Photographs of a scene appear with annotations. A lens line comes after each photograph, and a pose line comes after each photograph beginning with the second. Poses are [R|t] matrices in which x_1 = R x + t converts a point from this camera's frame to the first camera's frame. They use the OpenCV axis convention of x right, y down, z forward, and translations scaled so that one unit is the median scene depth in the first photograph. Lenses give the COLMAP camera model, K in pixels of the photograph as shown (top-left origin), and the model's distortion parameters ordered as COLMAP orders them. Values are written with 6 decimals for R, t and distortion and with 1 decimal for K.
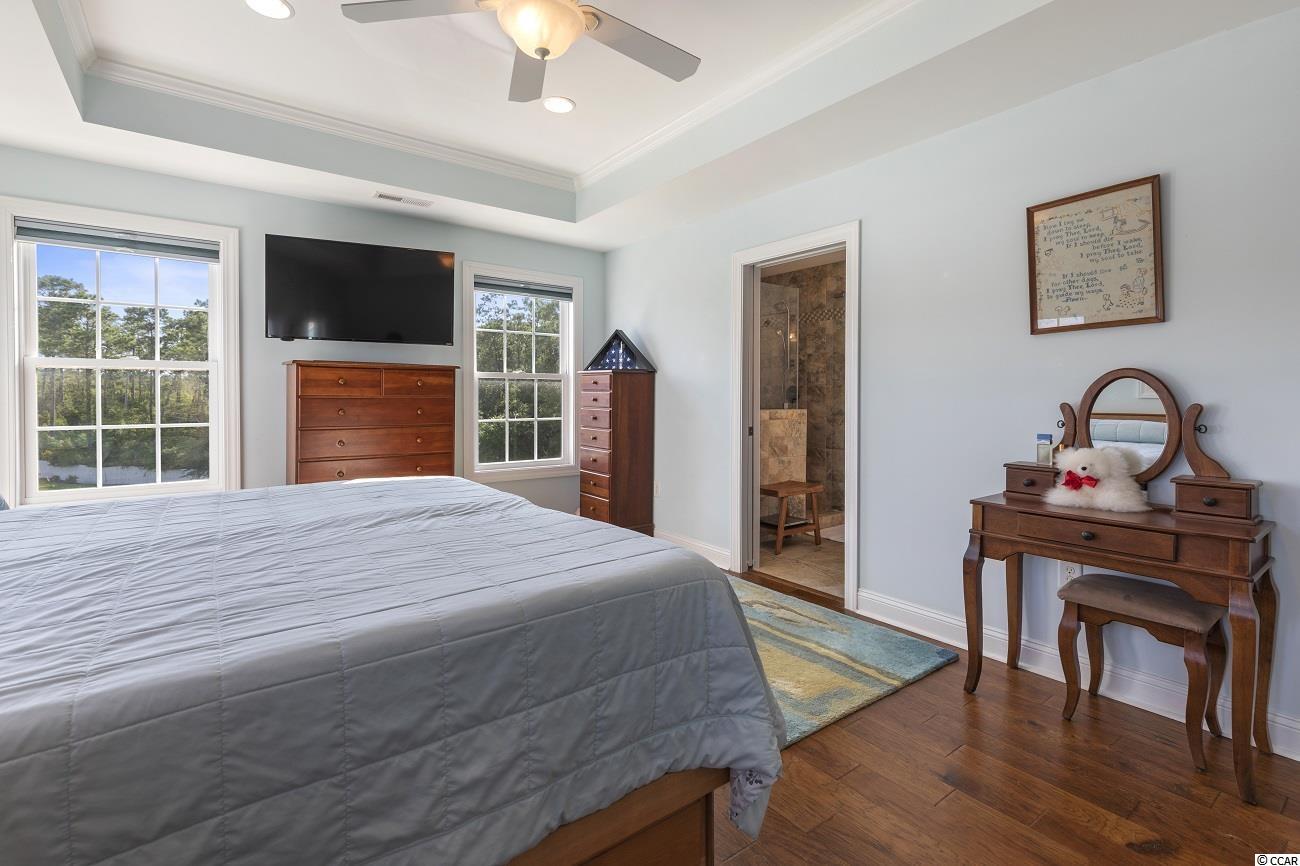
lens RADIAL K [[591.2, 0, 649.1], [0, 591.2, 411.3], [0, 0, 1]] dist [0.002652, -0.000689]
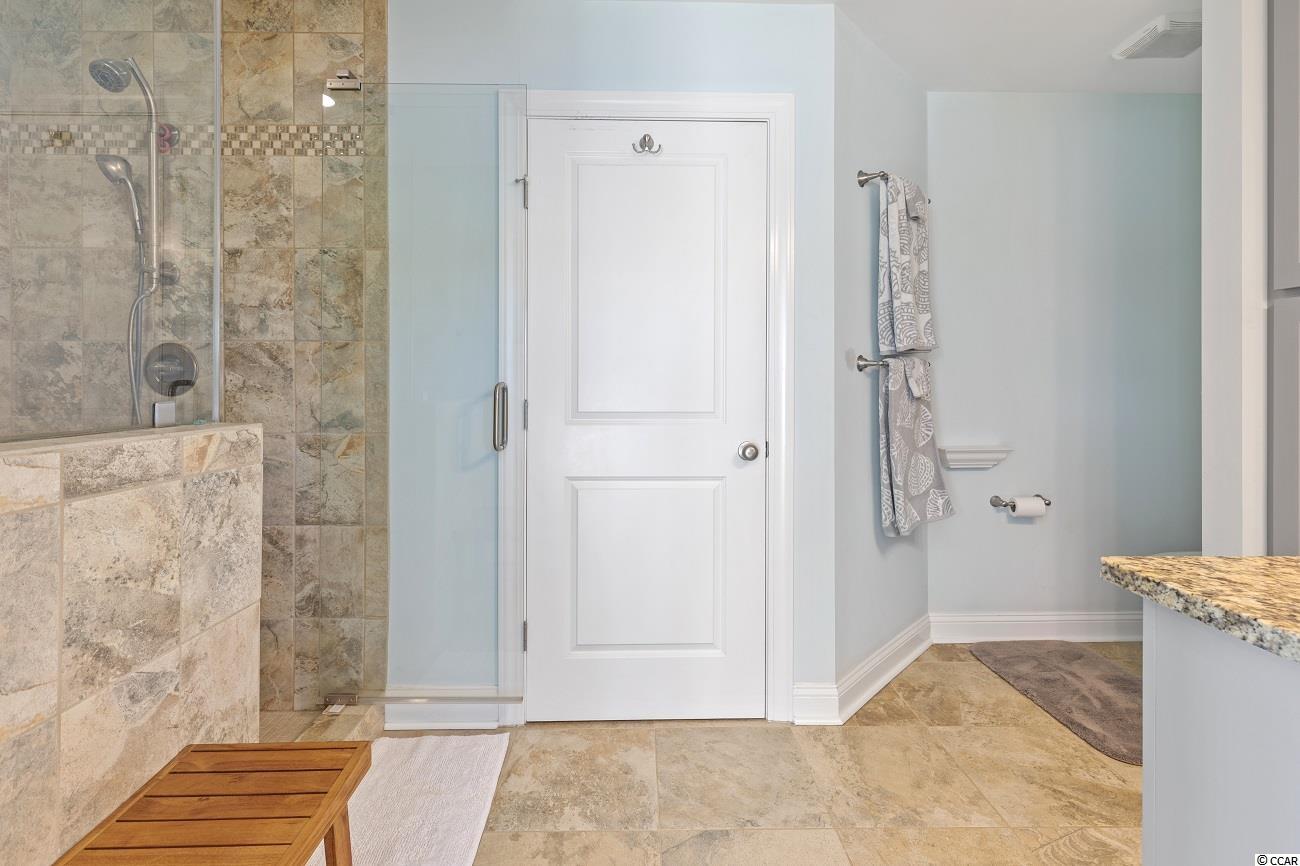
lens RADIAL K [[604.5, 0, 648.6], [0, 604.5, 374.0], [0, 0, 1]] dist [0.001566, -0.000073]
pose [[0.581158, 0.002153, 0.813788, 0.131774], [0.021764, 0.999598, -0.018187, -0.014755], [-0.813500, 0.028281, 0.580877, 0.627275]]
